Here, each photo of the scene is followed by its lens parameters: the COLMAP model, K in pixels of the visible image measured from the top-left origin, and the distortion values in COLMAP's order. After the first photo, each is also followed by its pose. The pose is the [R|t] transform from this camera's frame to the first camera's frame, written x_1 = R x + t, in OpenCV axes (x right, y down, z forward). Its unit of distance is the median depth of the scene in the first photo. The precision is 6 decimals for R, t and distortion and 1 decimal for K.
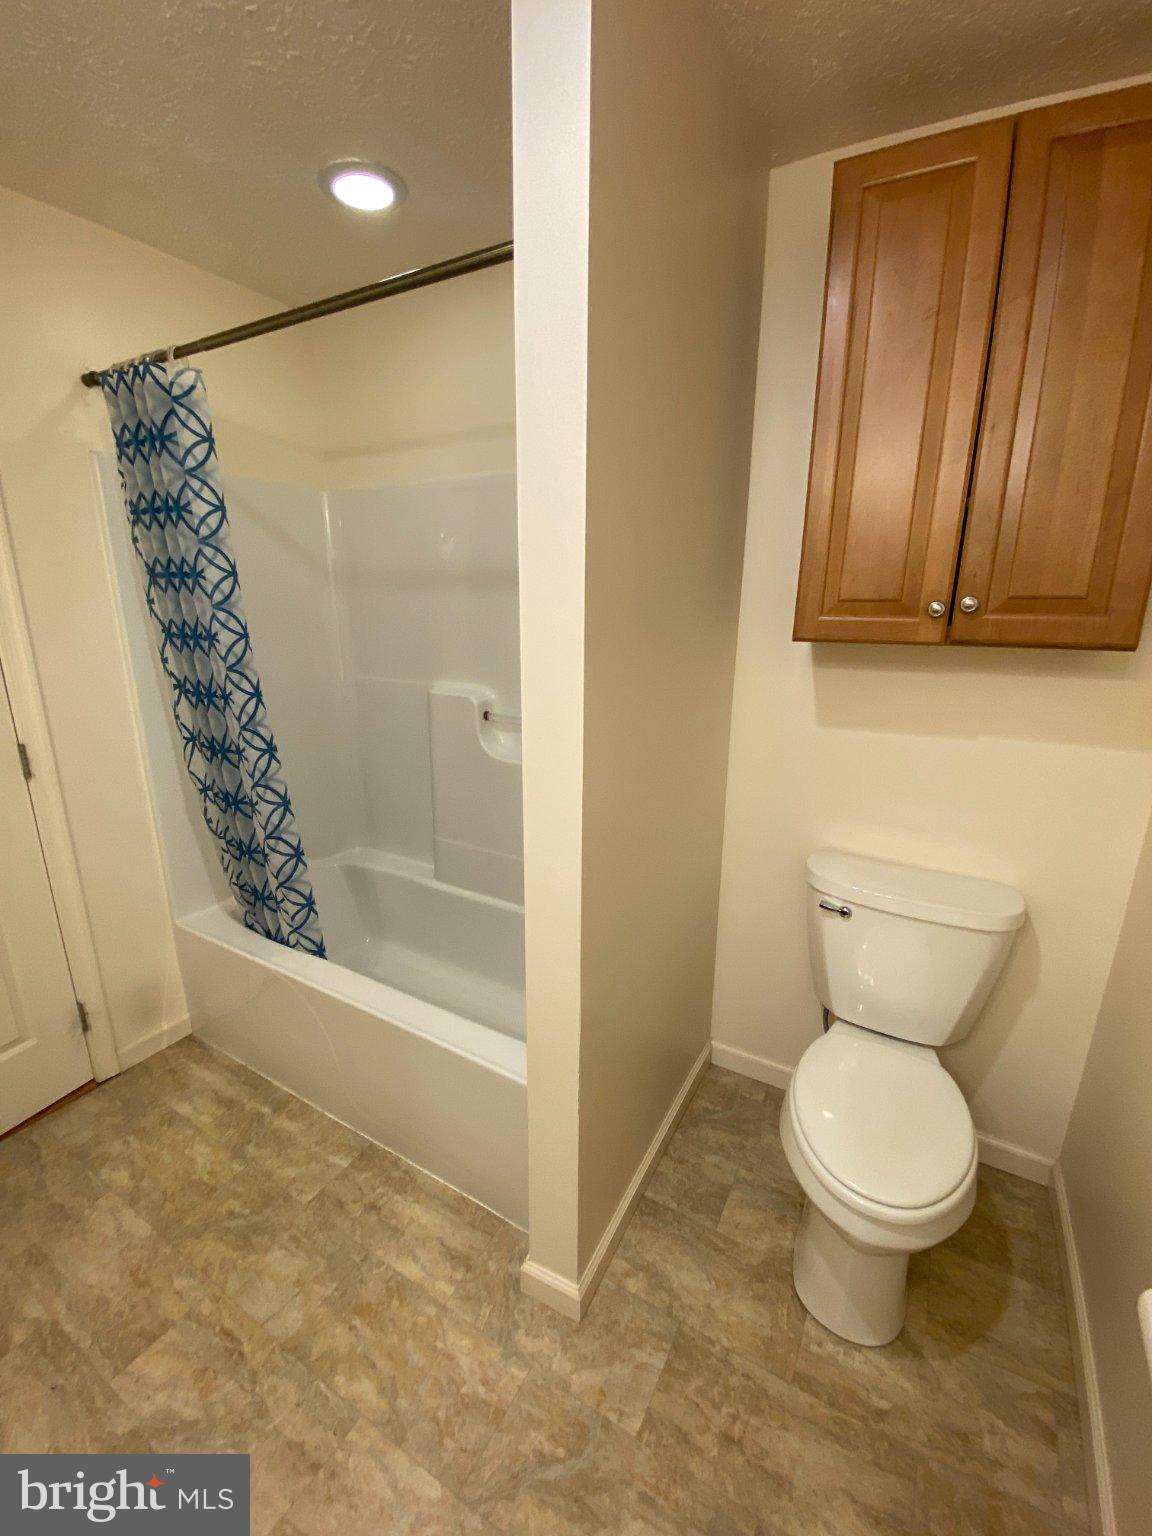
lens RADIAL K [[662.5, 0, 576.0], [0, 662.5, 768.0], [0, 0, 1]] dist [0.013377, -0.022297]
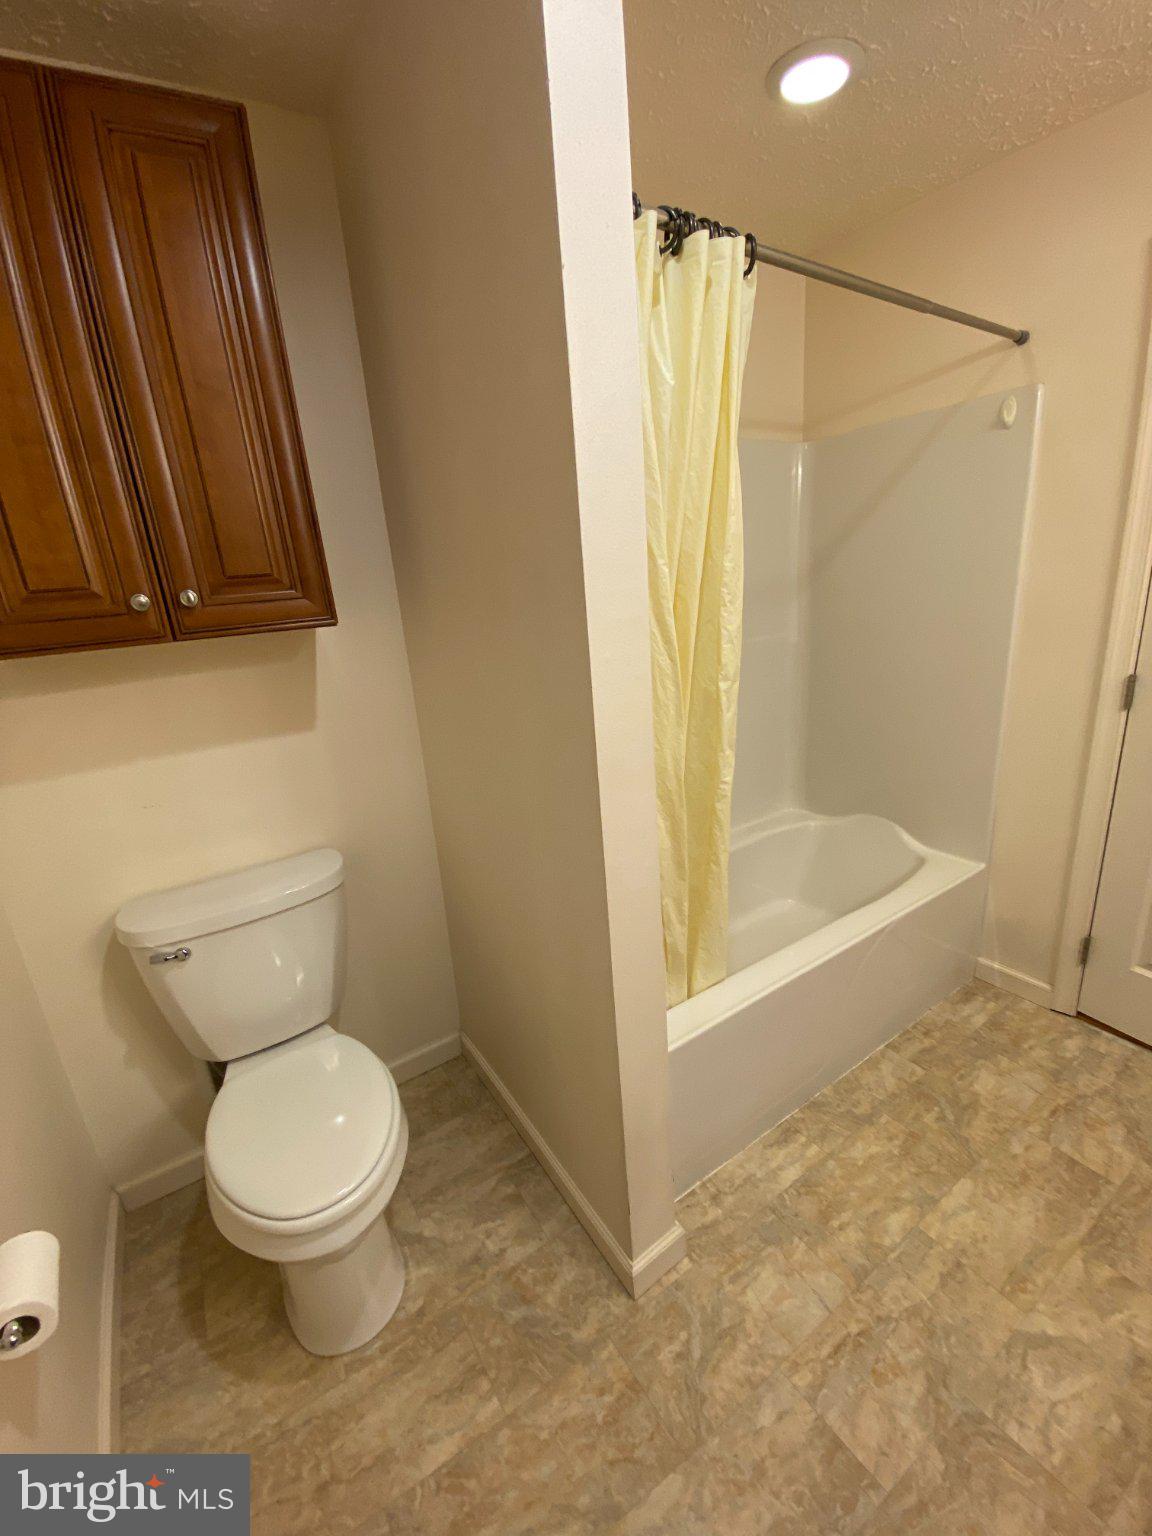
lens RADIAL K [[609.9, 0, 576.0], [0, 609.9, 768.0], [0, 0, 1]] dist [0.036263, -0.027831]
pose [[0.429417, -0.279914, 0.858632, -1.255321], [0.297500, 0.941531, 0.158154, -0.195882], [-0.852699, 0.187529, 0.487584, 0.746633]]
